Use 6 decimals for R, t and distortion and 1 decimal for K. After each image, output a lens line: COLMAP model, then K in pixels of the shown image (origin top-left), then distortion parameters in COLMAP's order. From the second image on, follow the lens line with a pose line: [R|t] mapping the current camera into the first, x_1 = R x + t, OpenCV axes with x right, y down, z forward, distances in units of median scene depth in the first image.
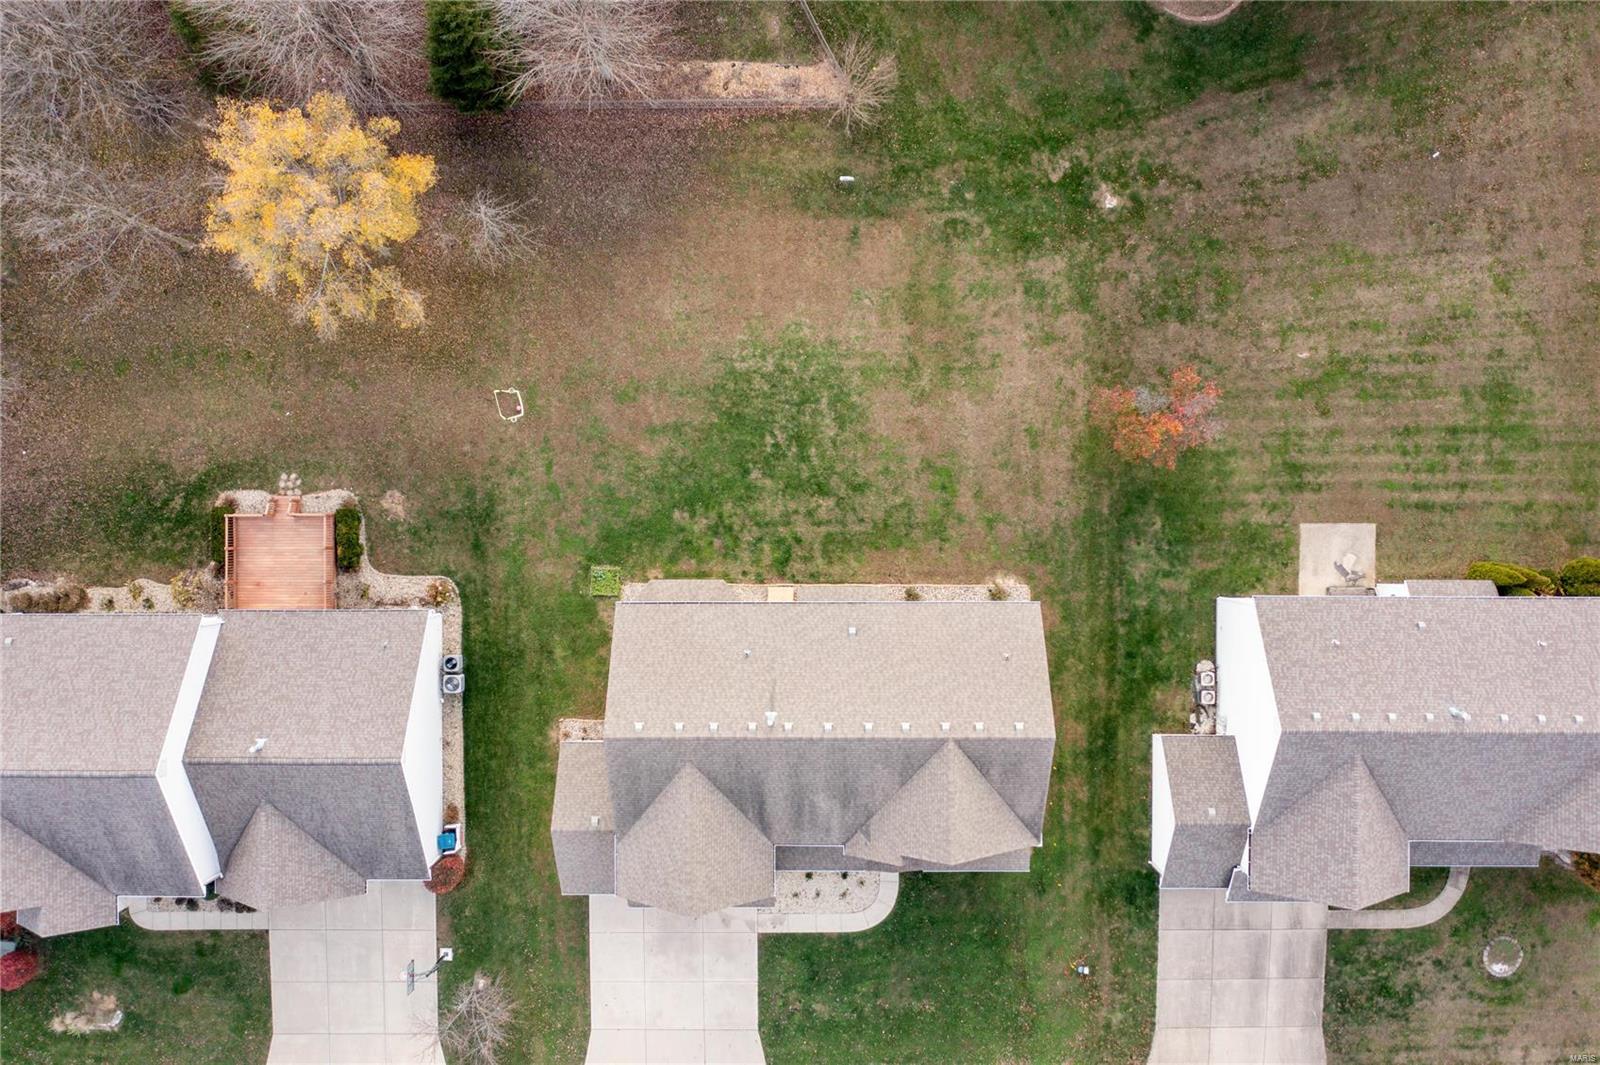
lens RADIAL K [[1266.8, 0, 798.6], [0, 1266.8, 537.4], [0, 0, 1]] dist [-0.014855, 0.004703]
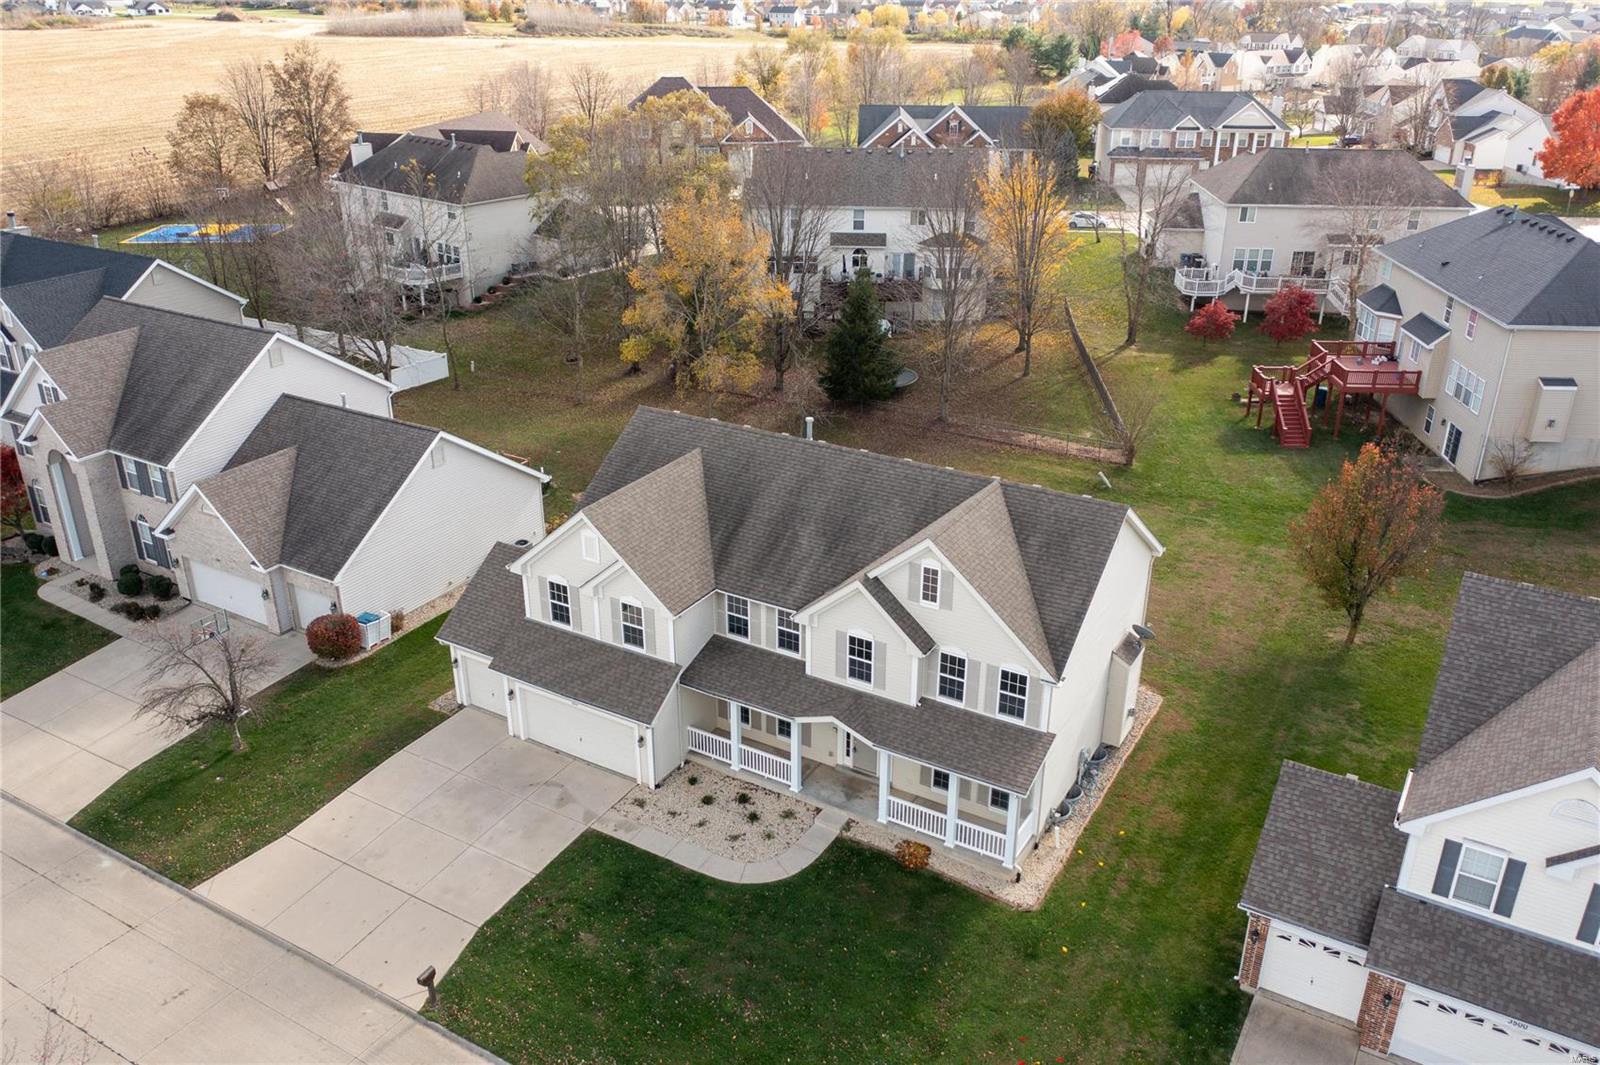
lens RADIAL K [[1266.8, 0, 802.4], [0, 1266.8, 537.2], [0, 0, 1]] dist [-0.014855, 0.004703]
pose [[0.858997, 0.223705, -0.460523, 0.322563], [-0.511721, 0.346474, -0.786192, 0.710156], [-0.016316, 0.910995, 0.412094, 0.599990]]
